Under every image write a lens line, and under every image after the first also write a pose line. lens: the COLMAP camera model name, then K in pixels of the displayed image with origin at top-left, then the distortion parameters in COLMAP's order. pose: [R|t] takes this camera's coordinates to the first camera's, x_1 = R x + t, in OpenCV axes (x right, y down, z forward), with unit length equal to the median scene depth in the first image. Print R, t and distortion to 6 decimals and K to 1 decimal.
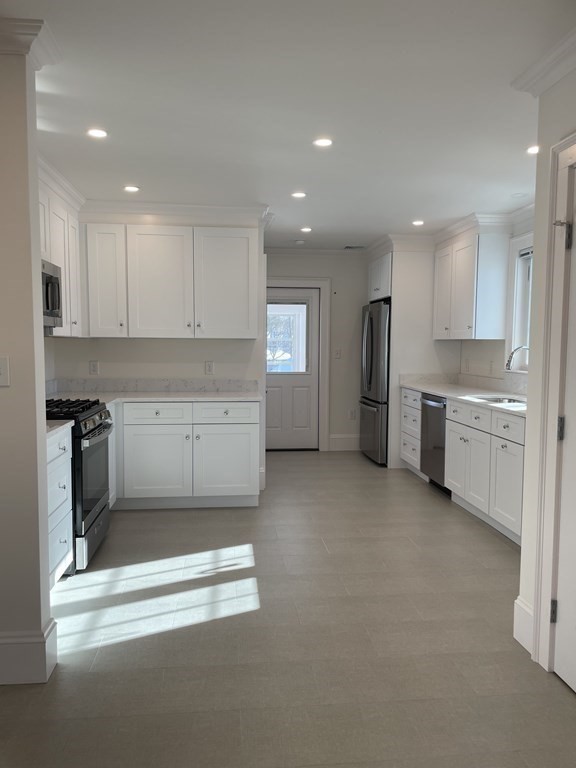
lens RADIAL K [[577.4, 0, 285.8], [0, 577.4, 385.9], [0, 0, 1]] dist [0.100427, -0.130214]
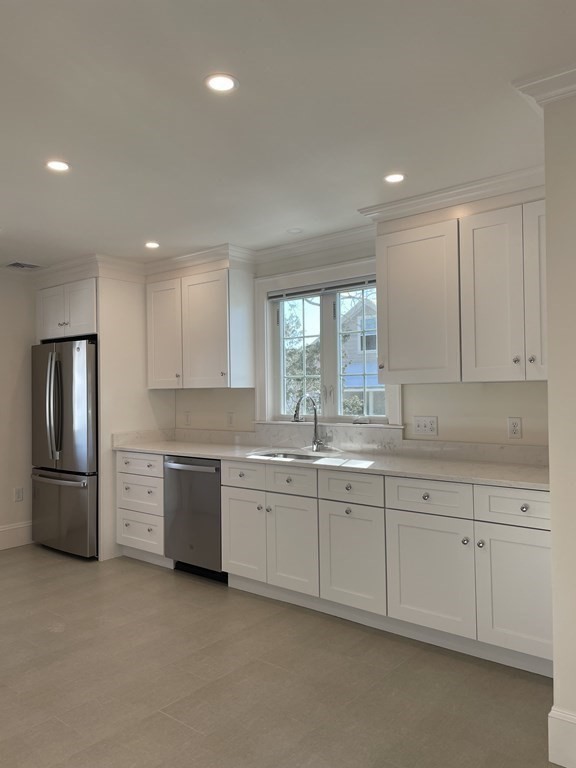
lens RADIAL K [[577.4, 0, 285.8], [0, 577.4, 385.9], [0, 0, 1]] dist [0.100427, -0.130214]
pose [[0.721809, -0.004030, 0.692080, -0.219019], [0.066594, 0.995747, -0.063656, -0.023867], [-0.688881, 0.092037, 0.719008, 0.344289]]
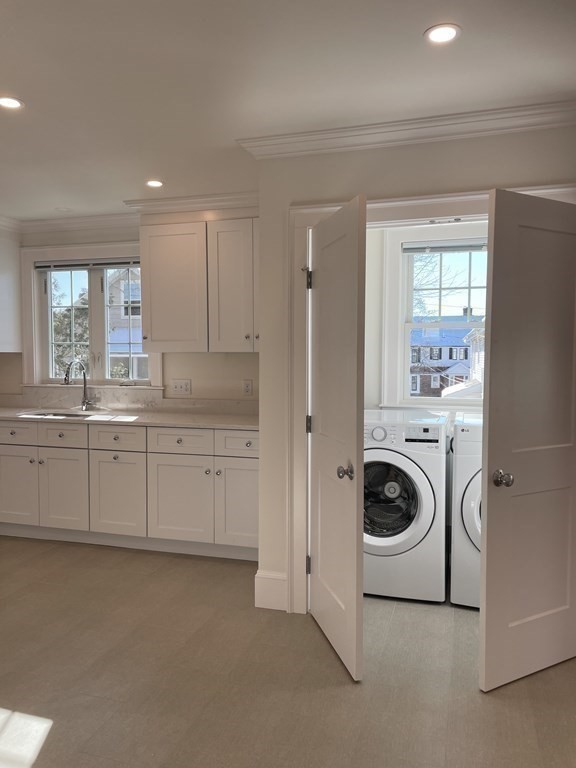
lens RADIAL K [[577.4, 0, 285.8], [0, 577.4, 385.9], [0, 0, 1]] dist [0.100427, -0.130214]
pose [[0.395710, -0.047786, 0.917131, -0.349006], [0.067663, 0.997448, 0.022776, -0.019523], [-0.915879, 0.053044, 0.397934, 0.245191]]
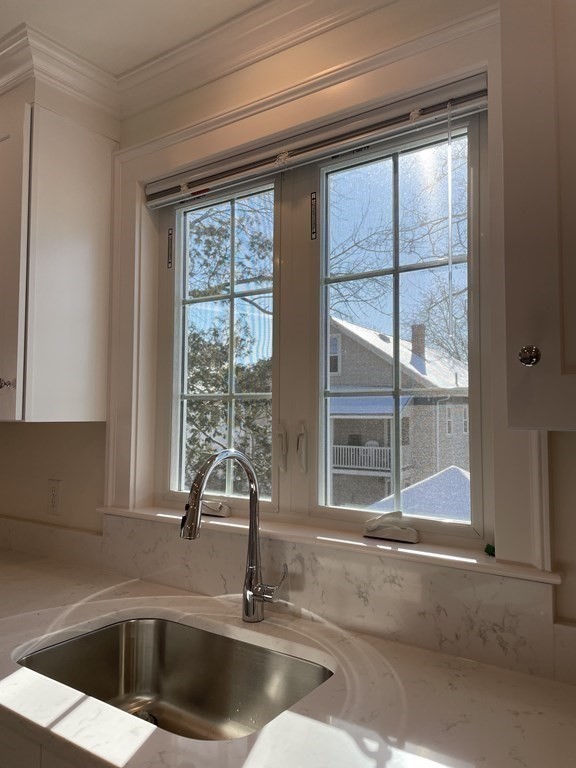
lens RADIAL K [[577.4, 0, 285.8], [0, 577.4, 385.9], [0, 0, 1]] dist [0.100427, -0.130214]
pose [[0.665080, 0.039769, 0.745712, 0.190945], [0.052077, 0.993680, -0.099439, -0.063505], [-0.744954, 0.104969, 0.658806, 0.718839]]
